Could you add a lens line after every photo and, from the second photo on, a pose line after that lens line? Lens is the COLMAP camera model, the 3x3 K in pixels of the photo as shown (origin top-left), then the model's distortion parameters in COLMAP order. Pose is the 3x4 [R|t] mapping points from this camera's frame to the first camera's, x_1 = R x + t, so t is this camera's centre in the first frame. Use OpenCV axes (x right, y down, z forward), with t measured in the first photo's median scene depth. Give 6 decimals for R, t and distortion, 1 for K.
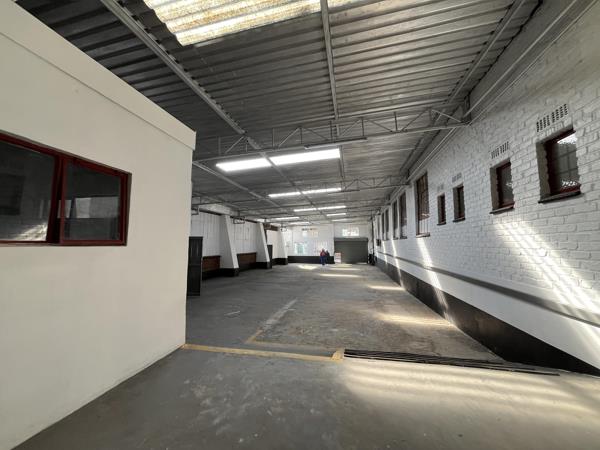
lens RADIAL K [[243.3, 0, 299.8], [0, 243.3, 225.5], [0, 0, 1]] dist [0.002593, -0.000174]
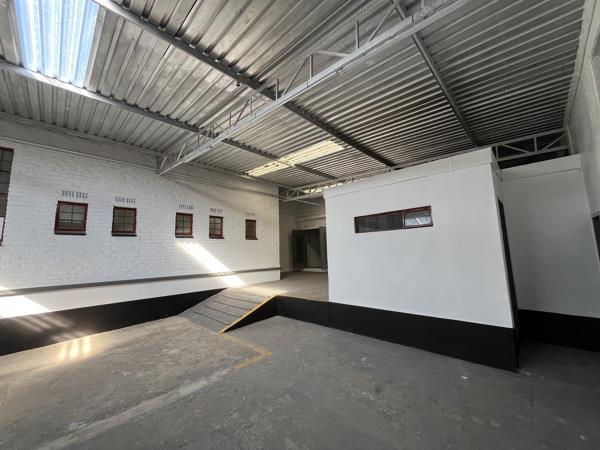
lens RADIAL K [[243.3, 0, 299.6], [0, 243.3, 222.0], [0, 0, 1]] dist [0.002593, -0.000174]
pose [[-0.848189, 0.092228, 0.521602, -0.753525], [-0.007799, 0.982444, -0.186395, 0.134910], [-0.529636, -0.162166, -0.832579, 1.594063]]
